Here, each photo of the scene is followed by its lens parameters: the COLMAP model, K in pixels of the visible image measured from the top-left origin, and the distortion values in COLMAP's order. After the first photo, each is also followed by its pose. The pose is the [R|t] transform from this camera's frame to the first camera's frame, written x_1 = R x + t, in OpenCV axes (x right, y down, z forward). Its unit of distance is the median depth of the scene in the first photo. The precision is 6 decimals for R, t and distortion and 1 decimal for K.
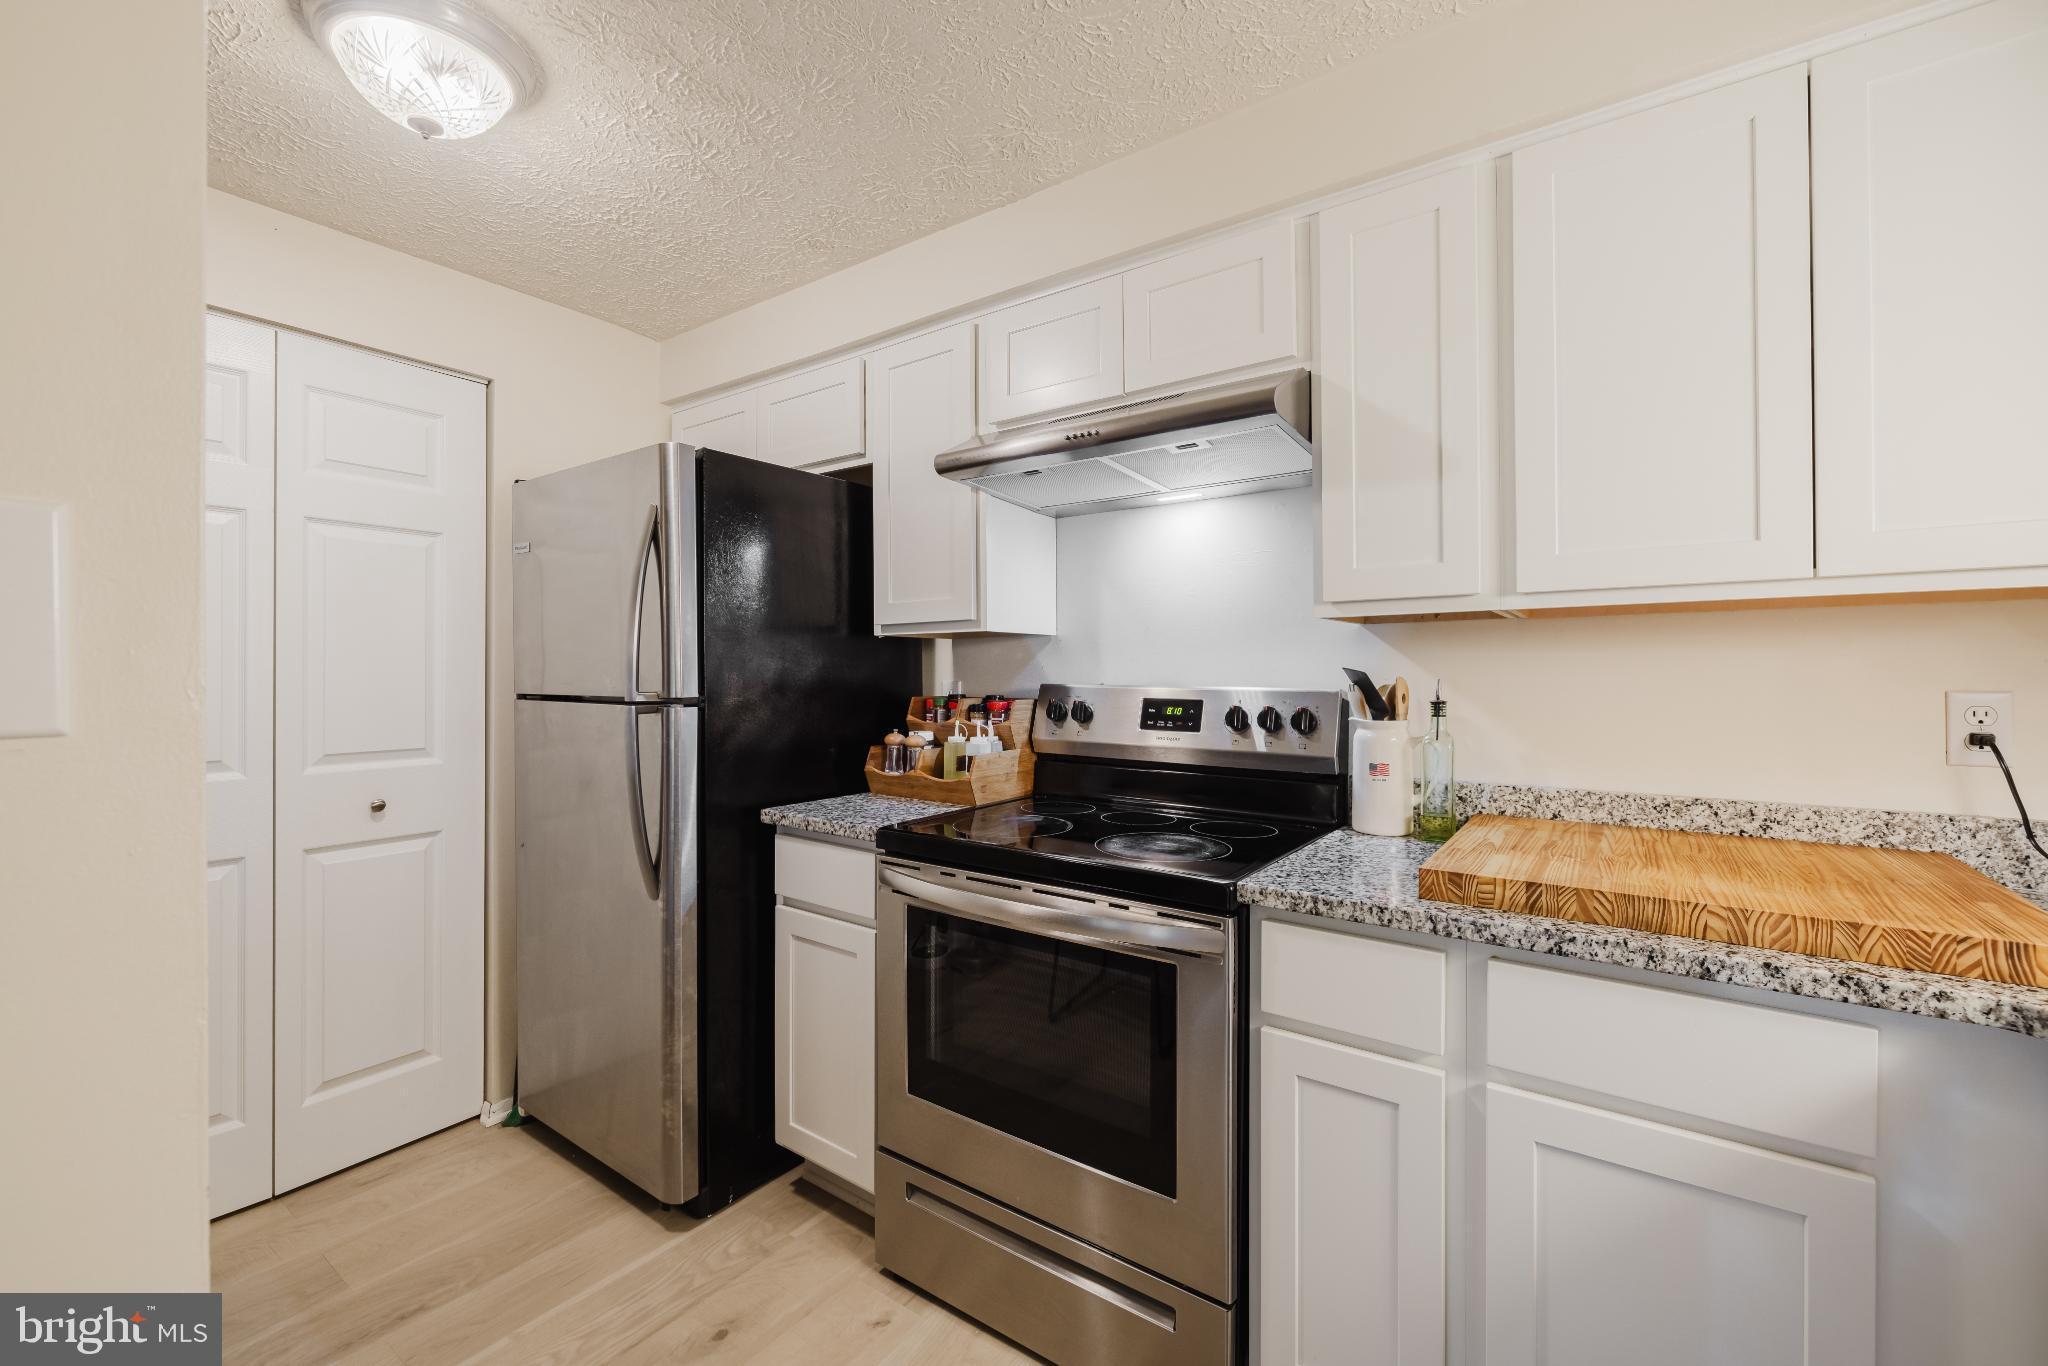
lens RADIAL K [[846.4, 0, 1023.4], [0, 846.4, 670.8], [0, 0, 1]] dist [0.000676, -0.000150]
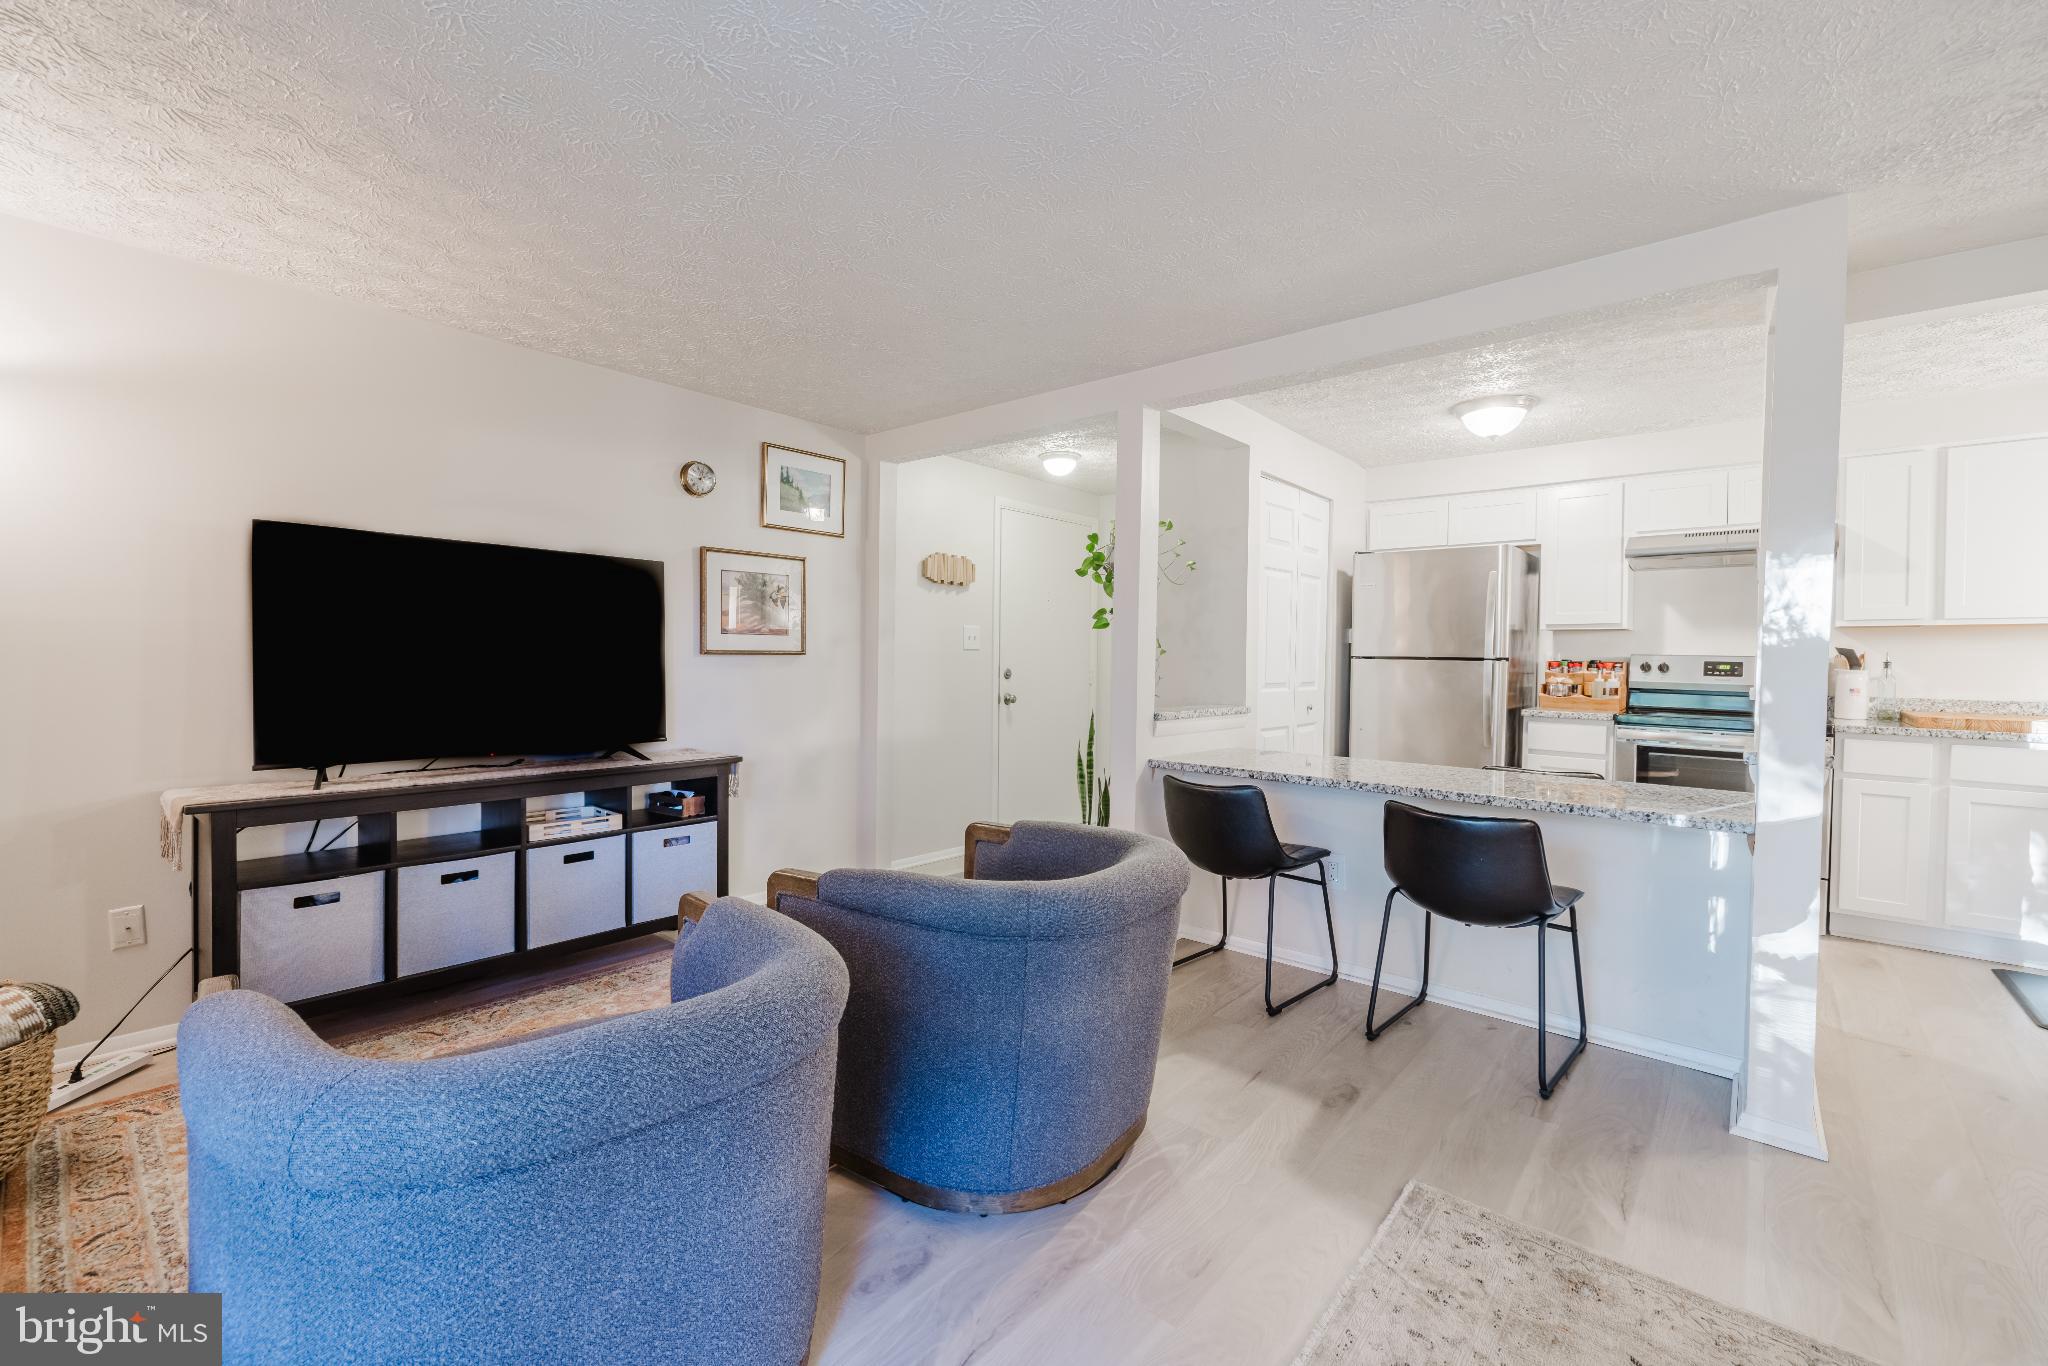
lens RADIAL K [[846.4, 0, 1023.4], [0, 846.4, 670.8], [0, 0, 1]] dist [0.000676, -0.000150]
pose [[0.995893, 0.012772, -0.089636, -1.692962], [-0.010934, 0.999720, 0.020968, 0.037957], [0.089879, -0.019902, 0.995754, -1.564208]]
